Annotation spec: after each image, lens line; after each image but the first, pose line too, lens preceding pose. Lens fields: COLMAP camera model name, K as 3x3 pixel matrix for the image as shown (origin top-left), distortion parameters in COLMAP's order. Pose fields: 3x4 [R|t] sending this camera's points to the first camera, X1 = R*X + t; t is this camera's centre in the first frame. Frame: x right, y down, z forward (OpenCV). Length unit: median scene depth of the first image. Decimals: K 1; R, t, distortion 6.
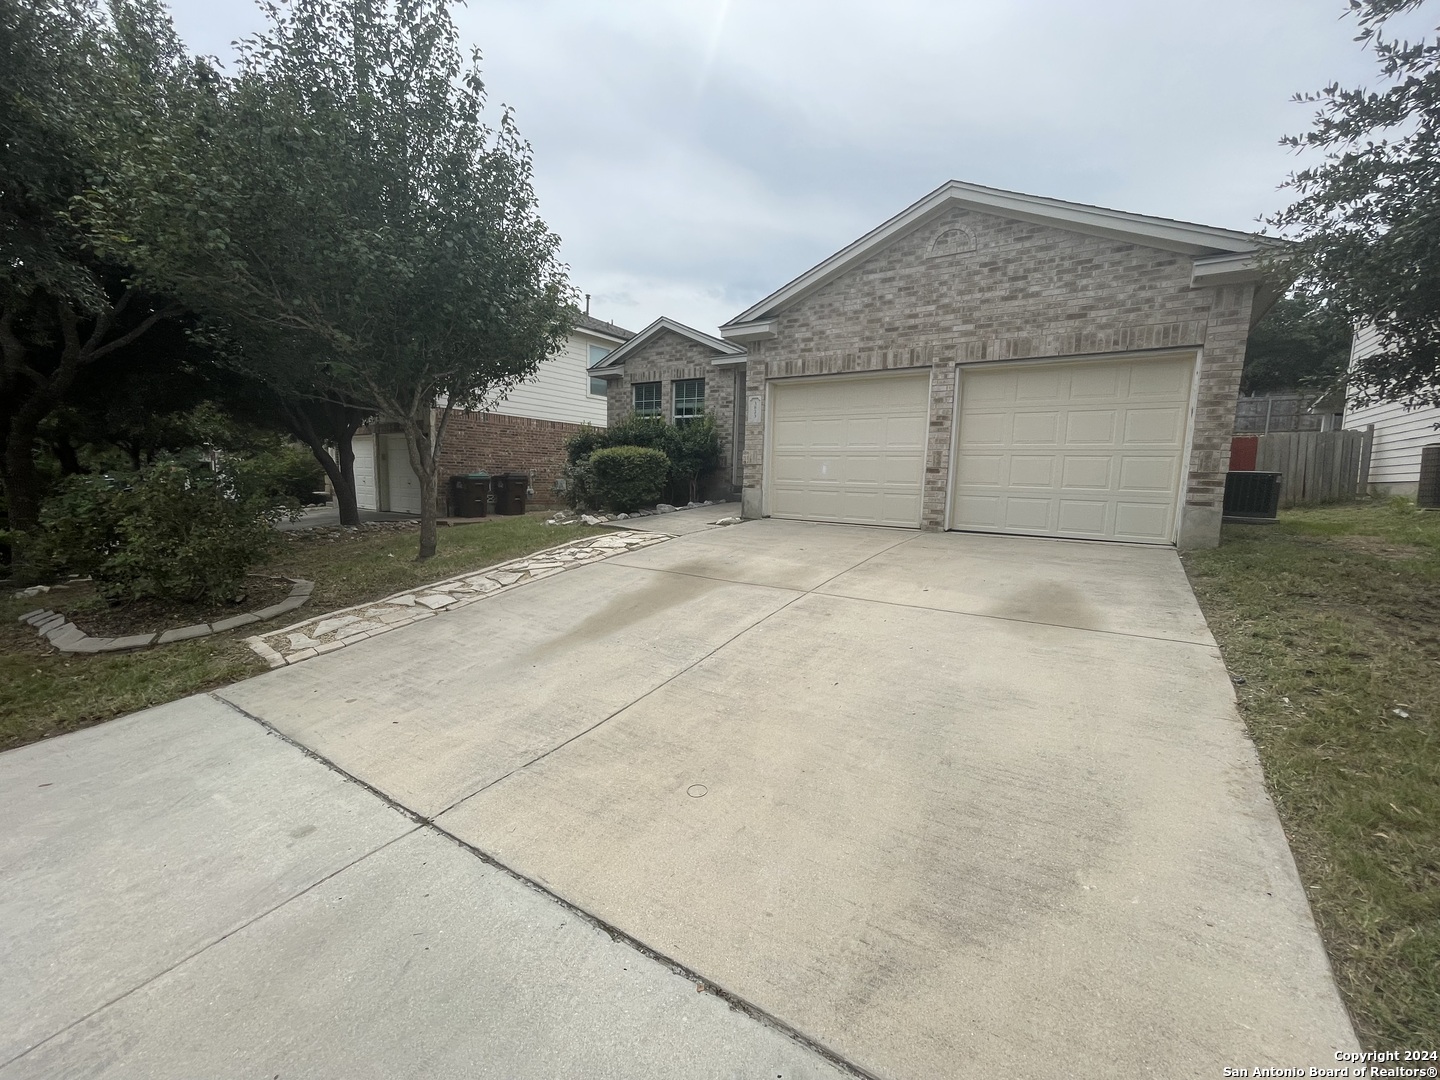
lens RADIAL K [[582.7, 0, 705.0], [0, 582.7, 538.2], [0, 0, 1]] dist [-0.003179, 0.001612]
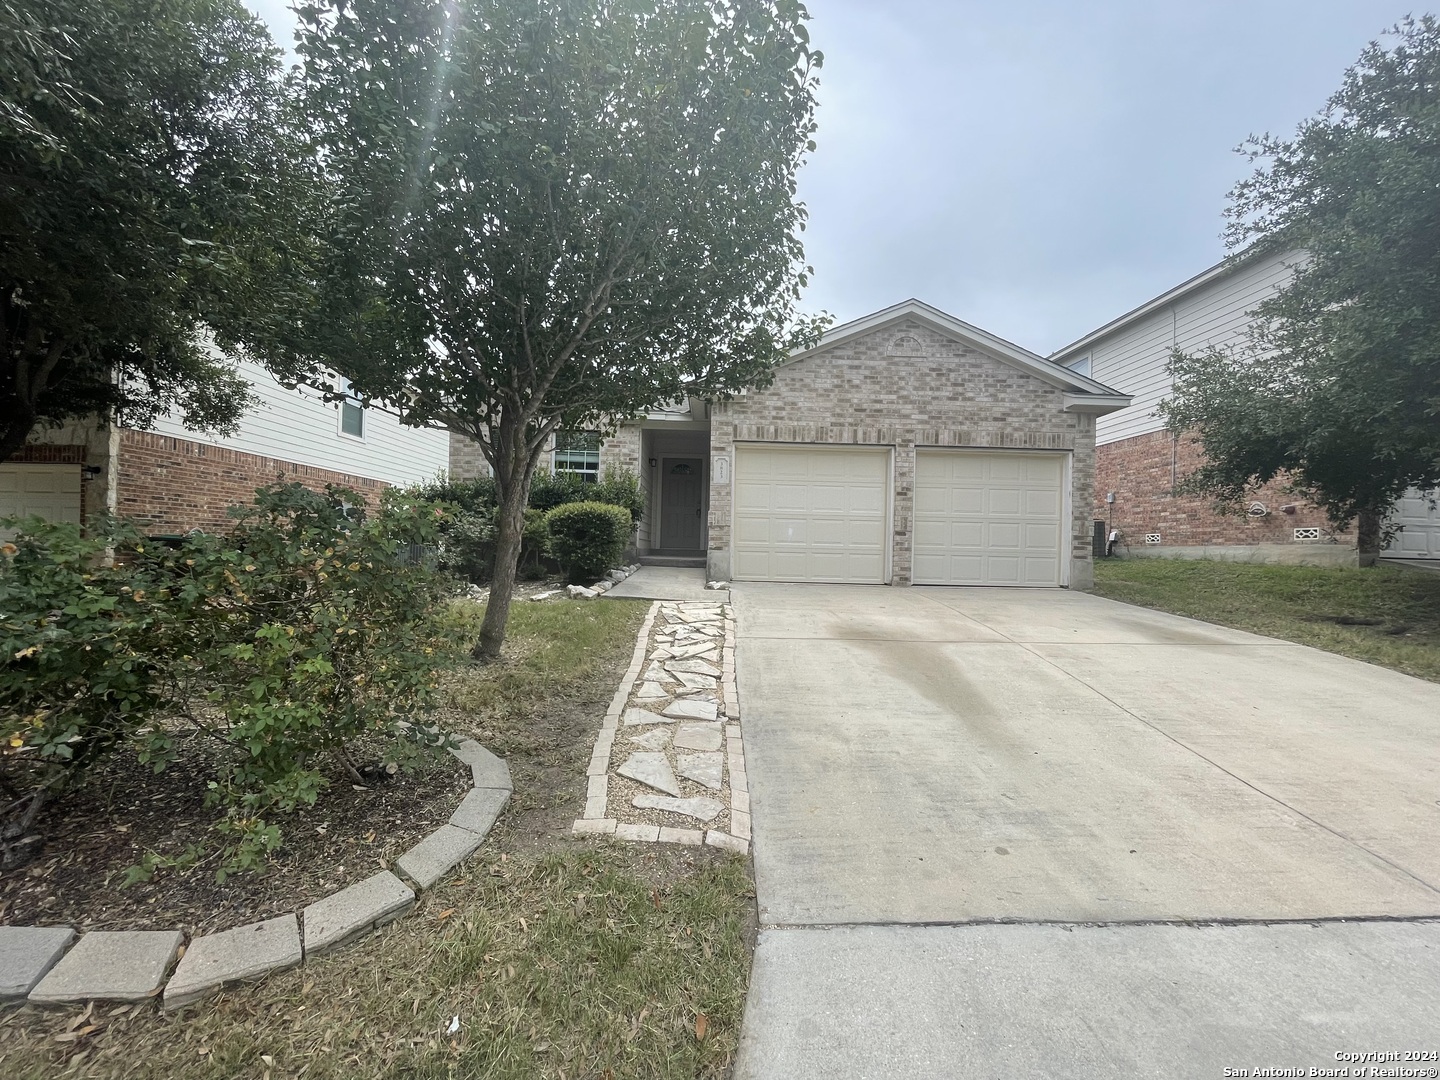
lens RADIAL K [[582.7, 0, 718.1], [0, 582.7, 544.0], [0, 0, 1]] dist [-0.003179, 0.001612]
pose [[0.821857, -0.002866, 0.569686, -0.586085], [0.059245, 0.994995, -0.080463, -0.023830], [-0.566605, 0.099880, 0.817914, 0.265682]]
